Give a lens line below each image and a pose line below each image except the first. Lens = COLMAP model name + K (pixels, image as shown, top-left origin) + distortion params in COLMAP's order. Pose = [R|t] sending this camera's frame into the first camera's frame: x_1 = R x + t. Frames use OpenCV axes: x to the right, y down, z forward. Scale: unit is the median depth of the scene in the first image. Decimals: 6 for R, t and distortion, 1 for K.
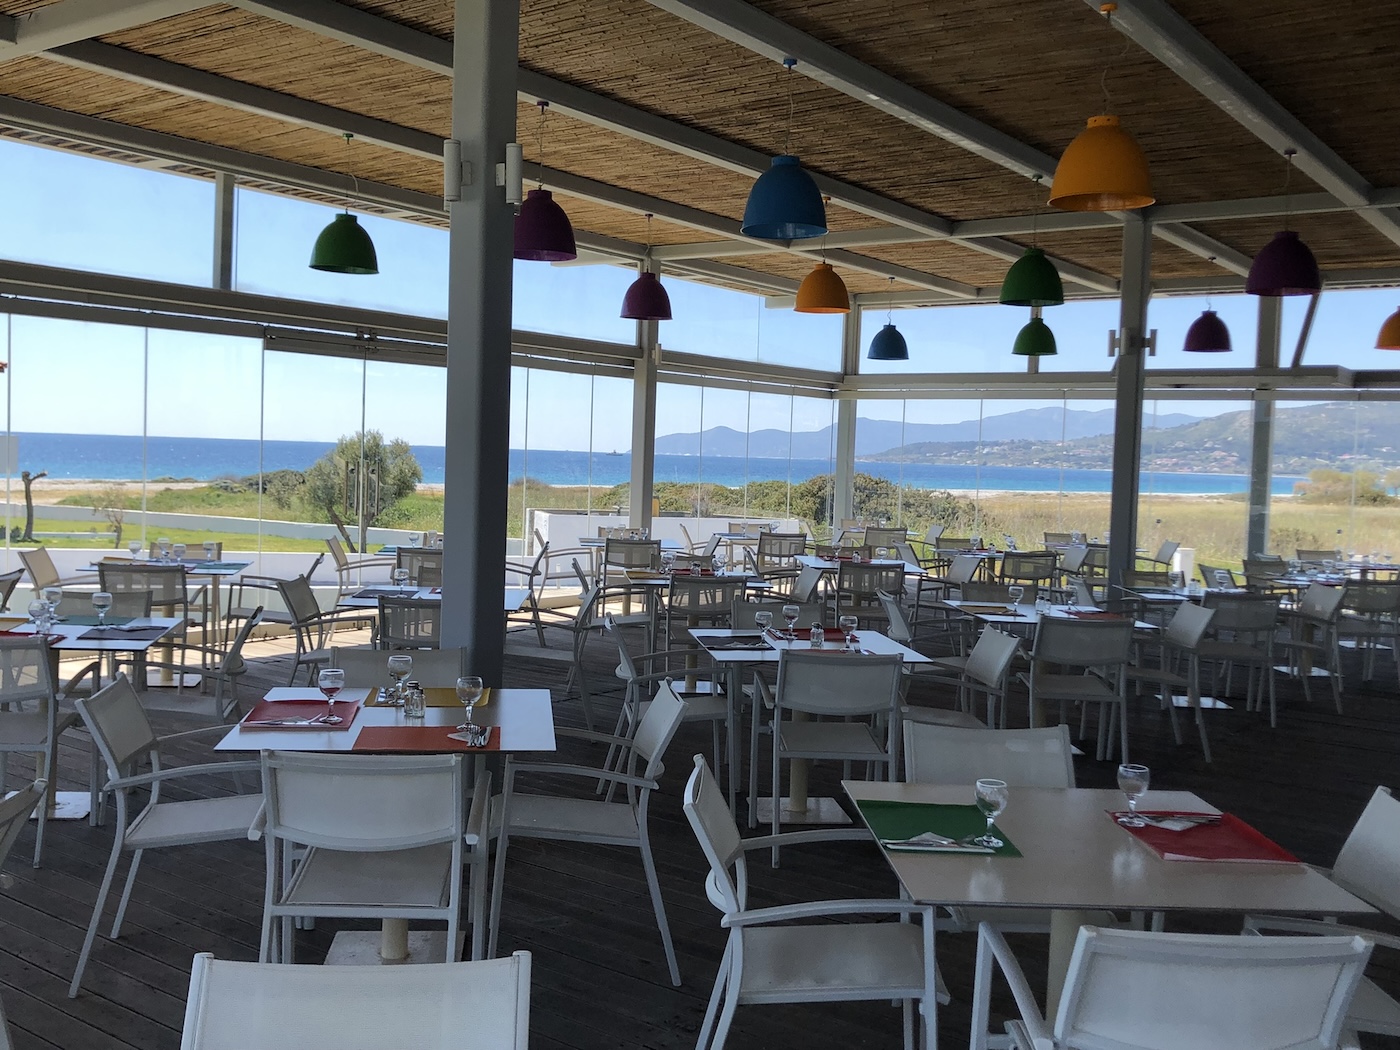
lens RADIAL K [[1365.2, 0, 700.0], [0, 1365.2, 525.0], [0, 0, 1]] dist [0.096754, -0.220092]
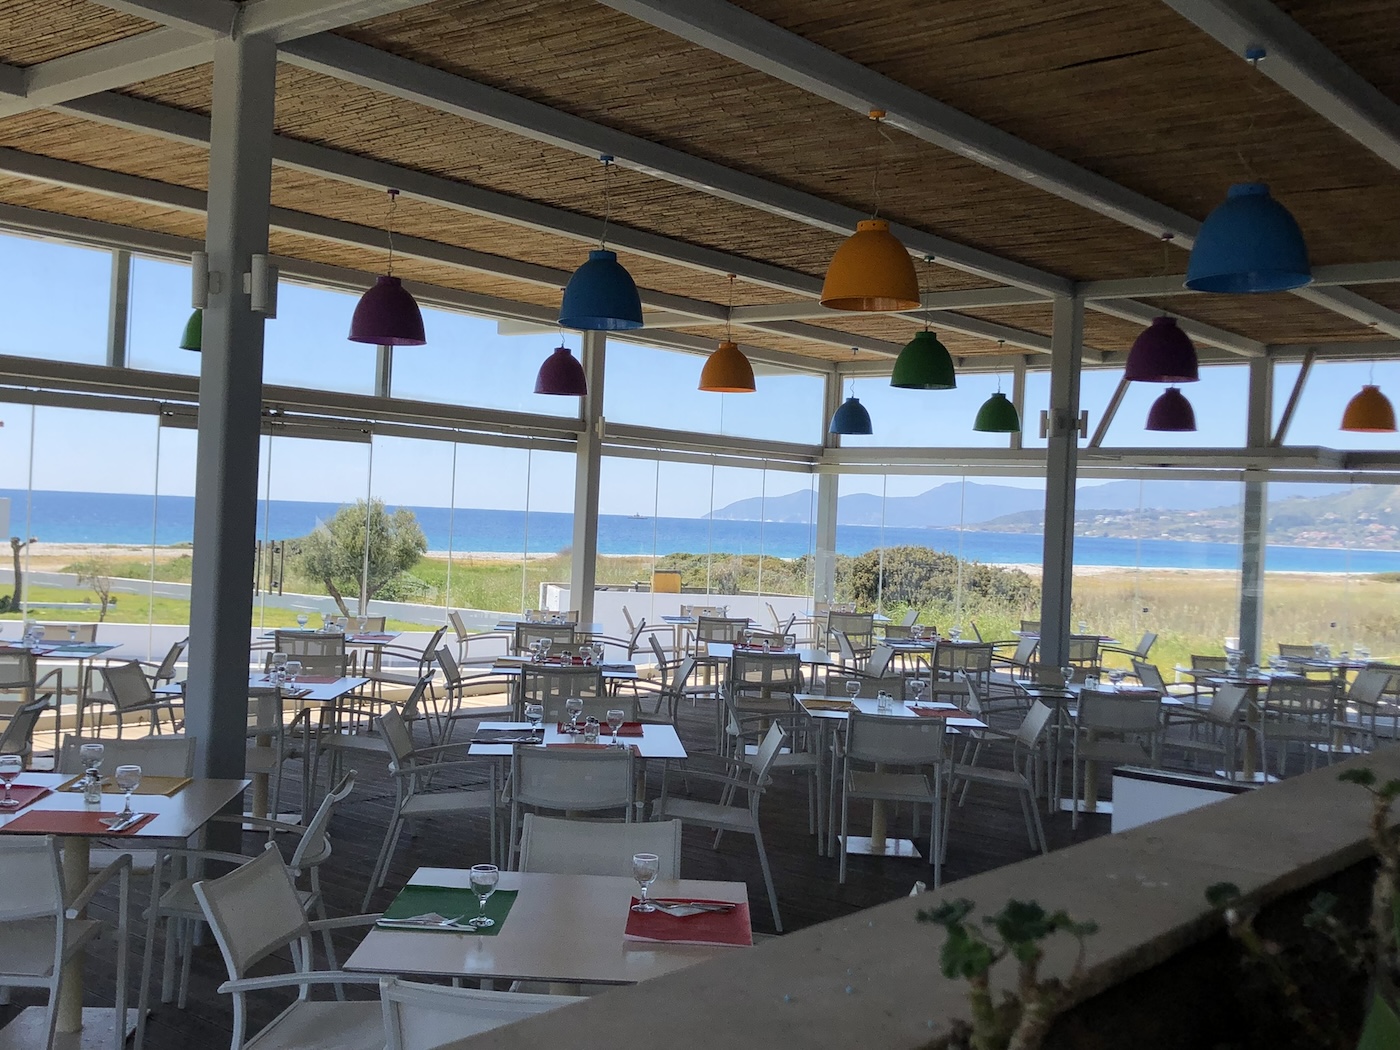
lens RADIAL K [[1517.0, 0, 700.0], [0, 1517.0, 525.0], [0, 0, 1]] dist [0.084309, -0.195866]
pose [[0.998678, 0.009830, -0.050452, 0.114343], [-0.012303, 0.998725, -0.048954, -0.007861], [0.049907, 0.049510, 0.997526, -0.059607]]
